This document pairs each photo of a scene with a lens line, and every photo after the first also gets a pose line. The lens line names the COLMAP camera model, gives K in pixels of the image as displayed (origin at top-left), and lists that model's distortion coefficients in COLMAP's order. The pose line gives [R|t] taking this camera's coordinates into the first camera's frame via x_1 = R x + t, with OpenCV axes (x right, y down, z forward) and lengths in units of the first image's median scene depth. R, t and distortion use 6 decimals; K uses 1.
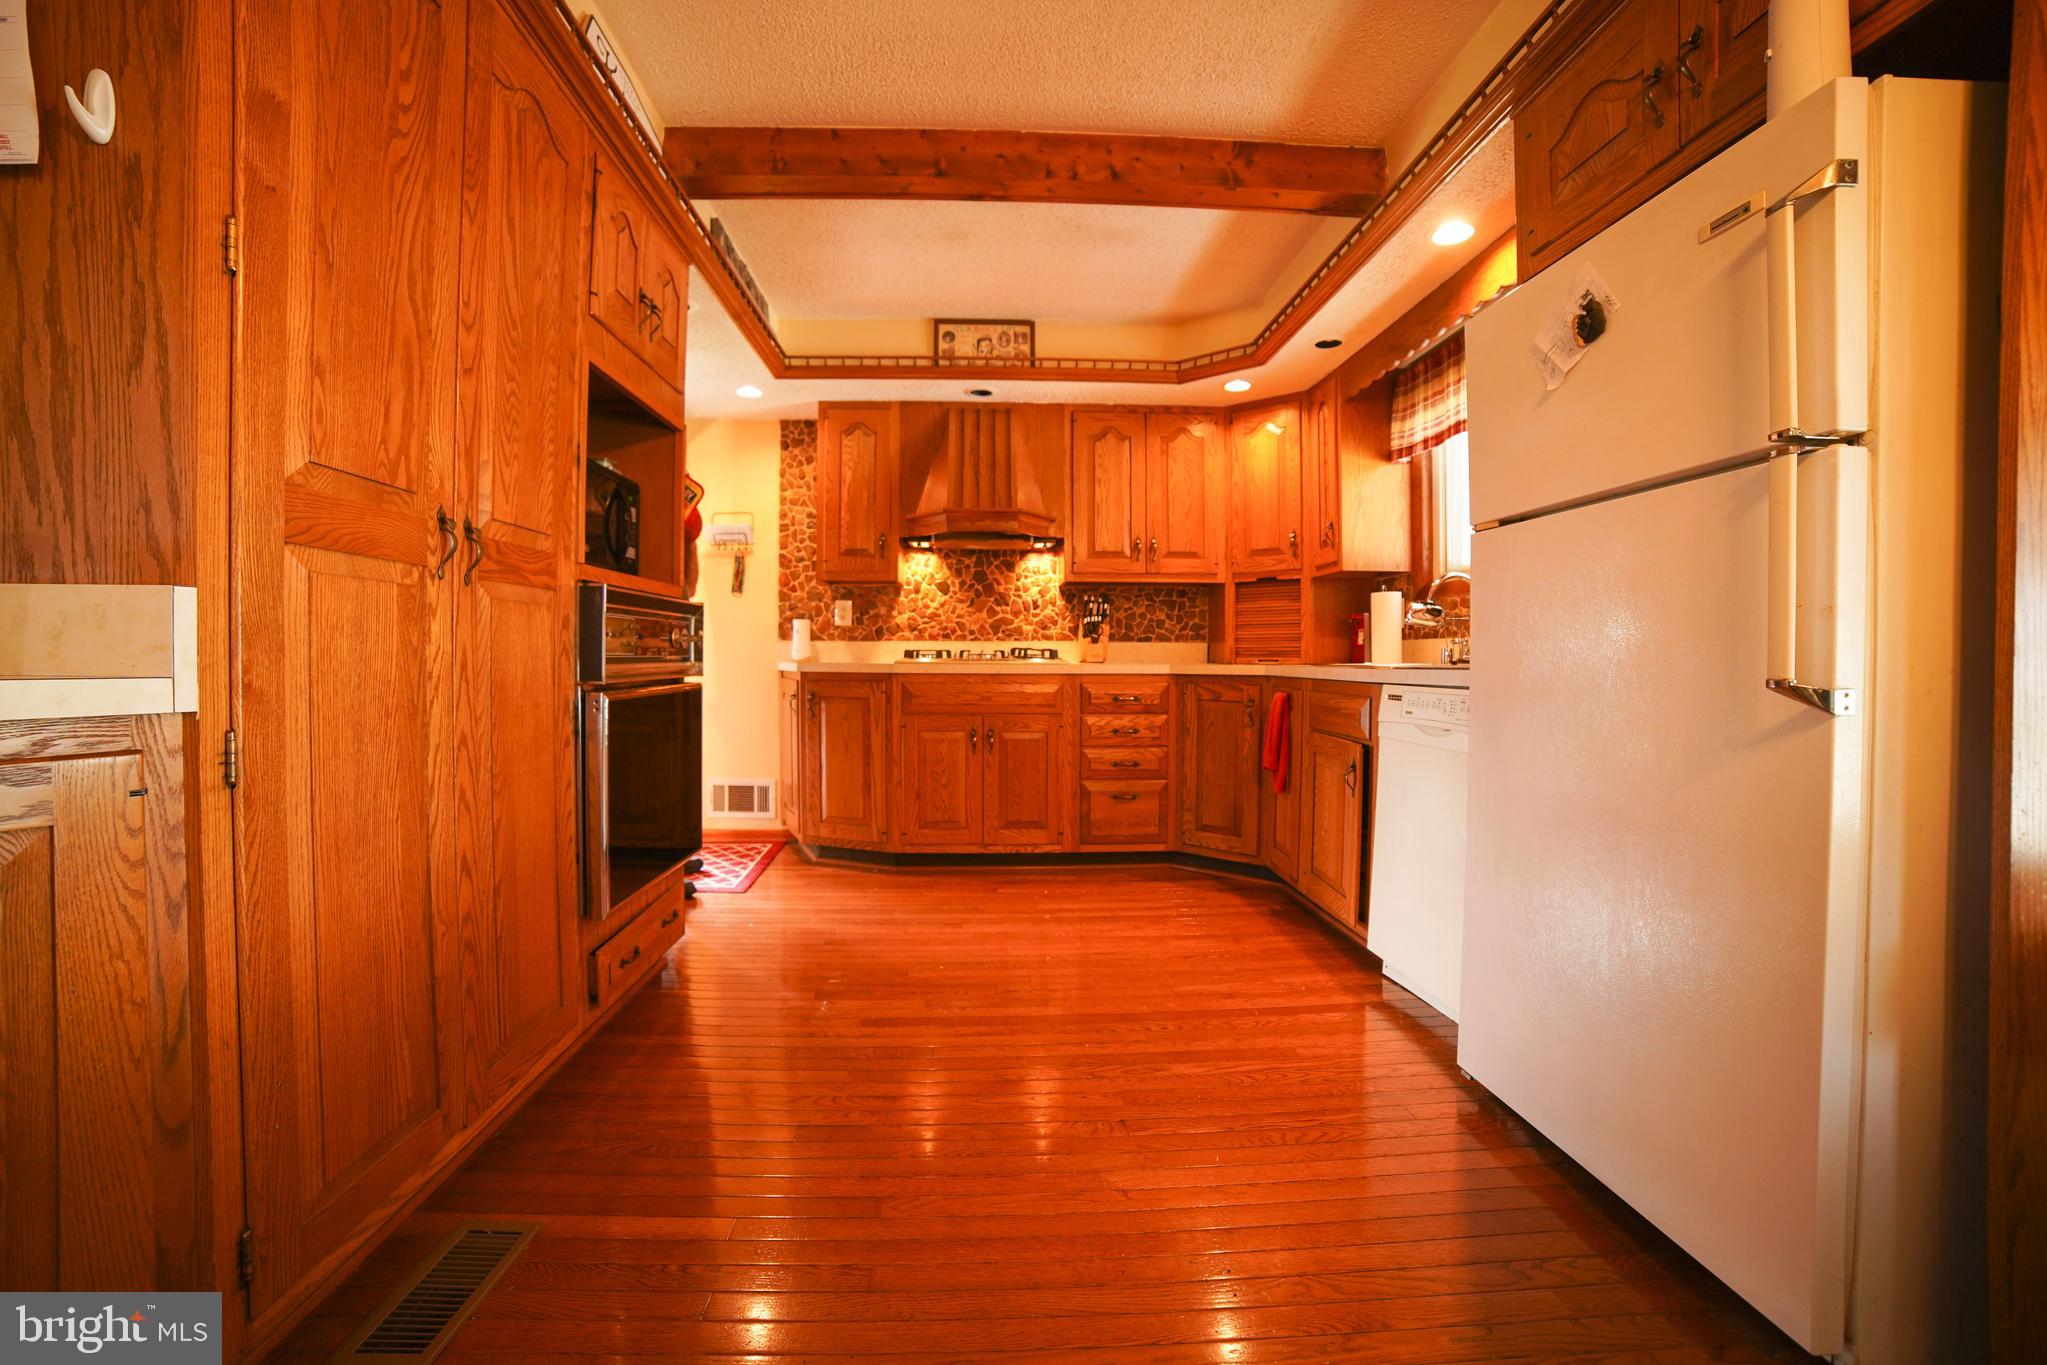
lens RADIAL K [[852.2, 0, 1014.8], [0, 852.2, 659.6], [0, 0, 1]] dist [-0.075888, 0.000473]
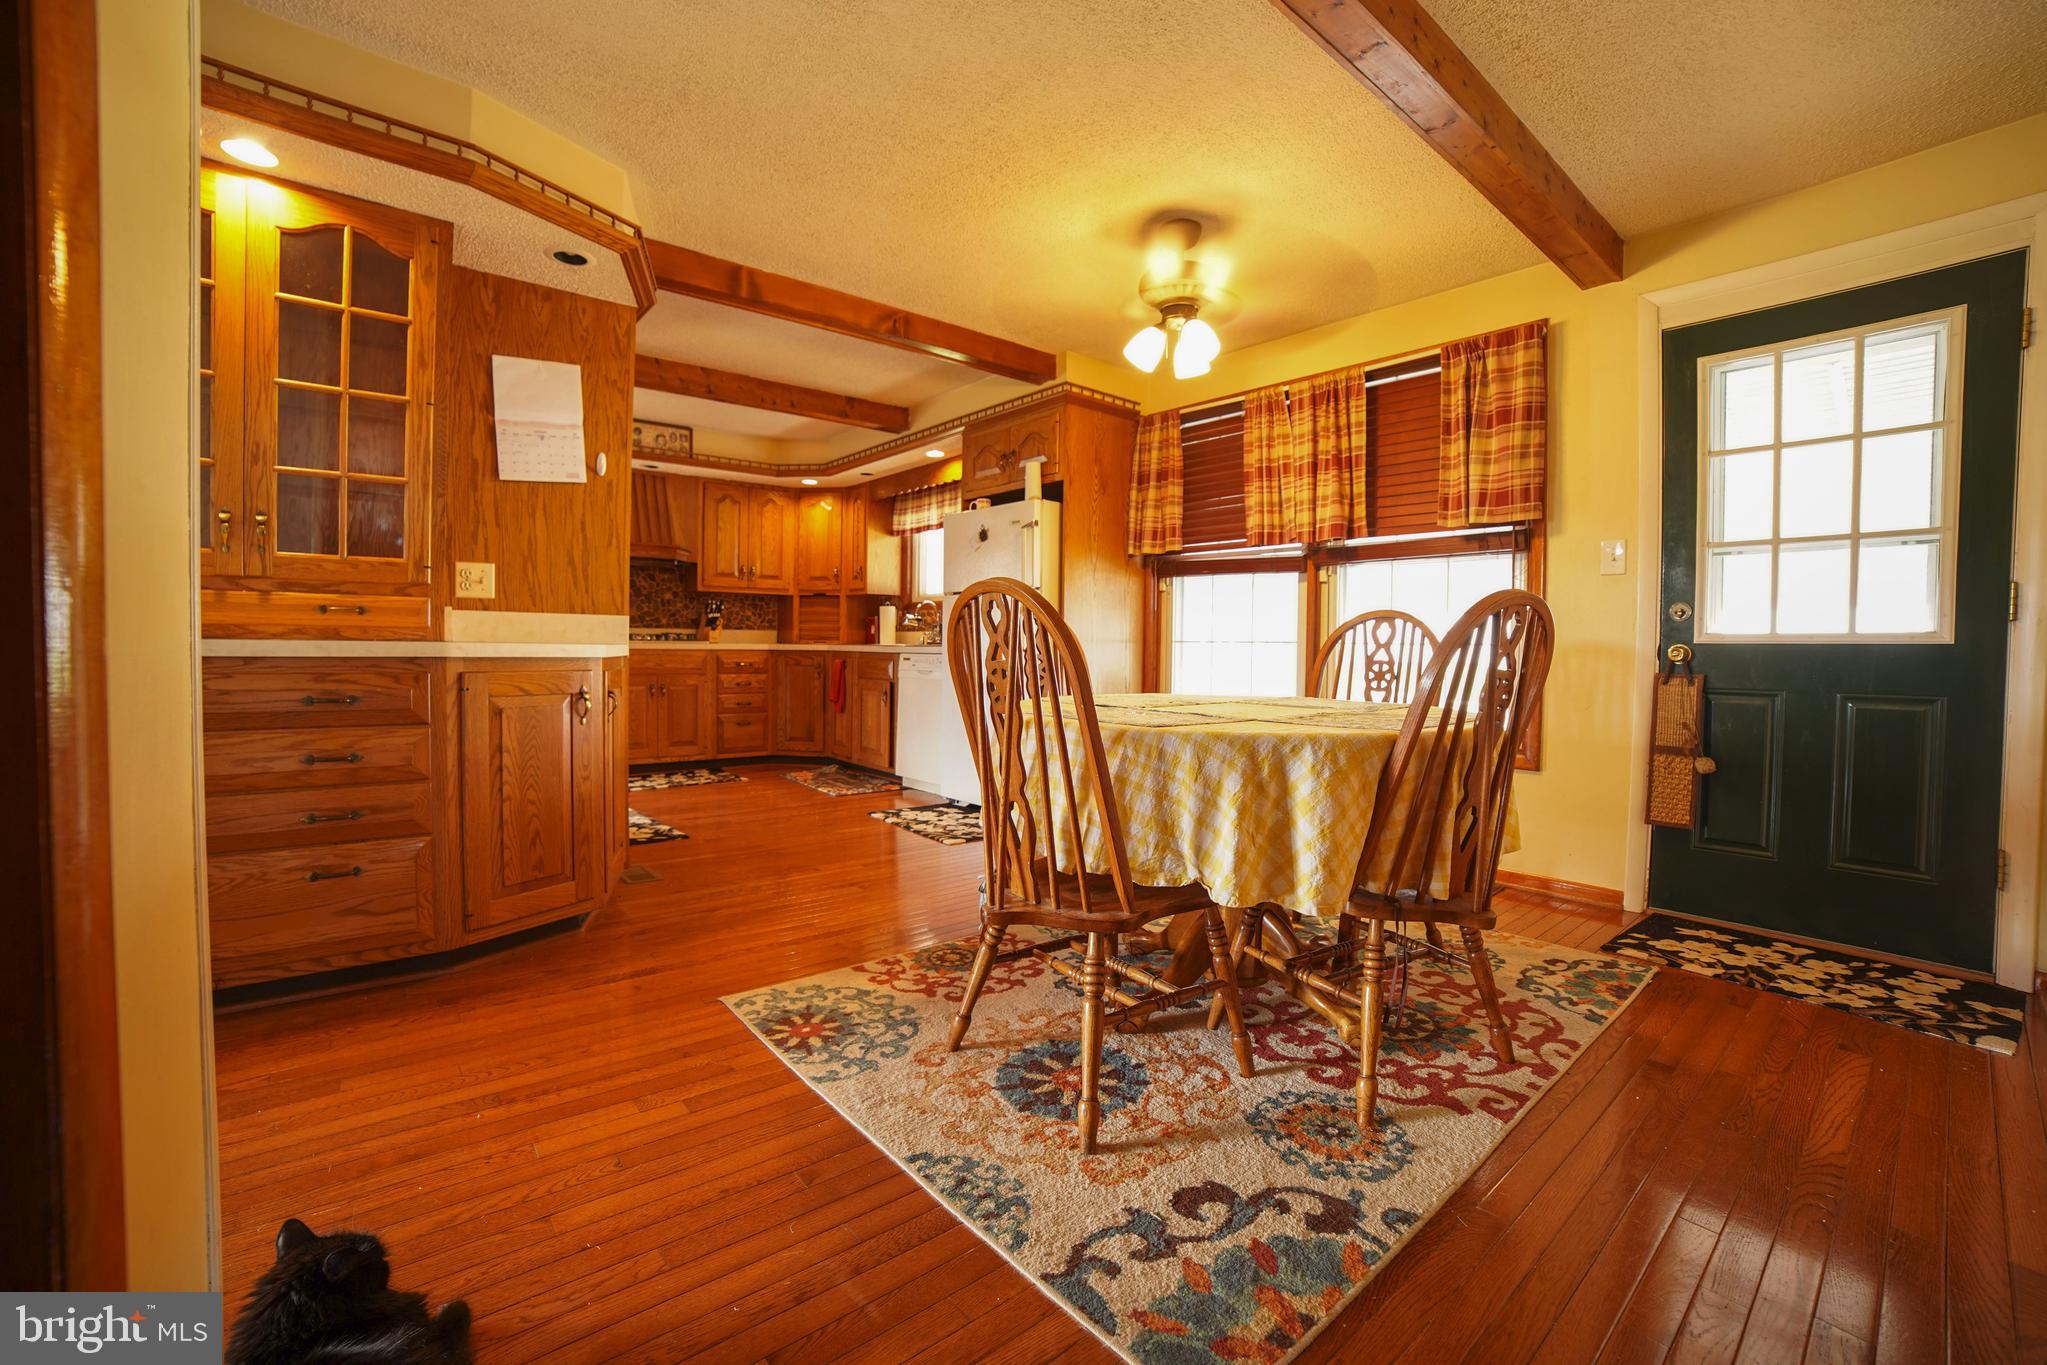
lens RADIAL K [[852.2, 0, 1014.8], [0, 852.2, 659.6], [0, 0, 1]] dist [-0.075888, 0.000473]
pose [[0.795982, -0.002913, 0.605313, -0.421284], [-0.009156, 0.999816, 0.016851, 0.003590], [-0.605251, -0.018955, 0.795809, -0.596464]]
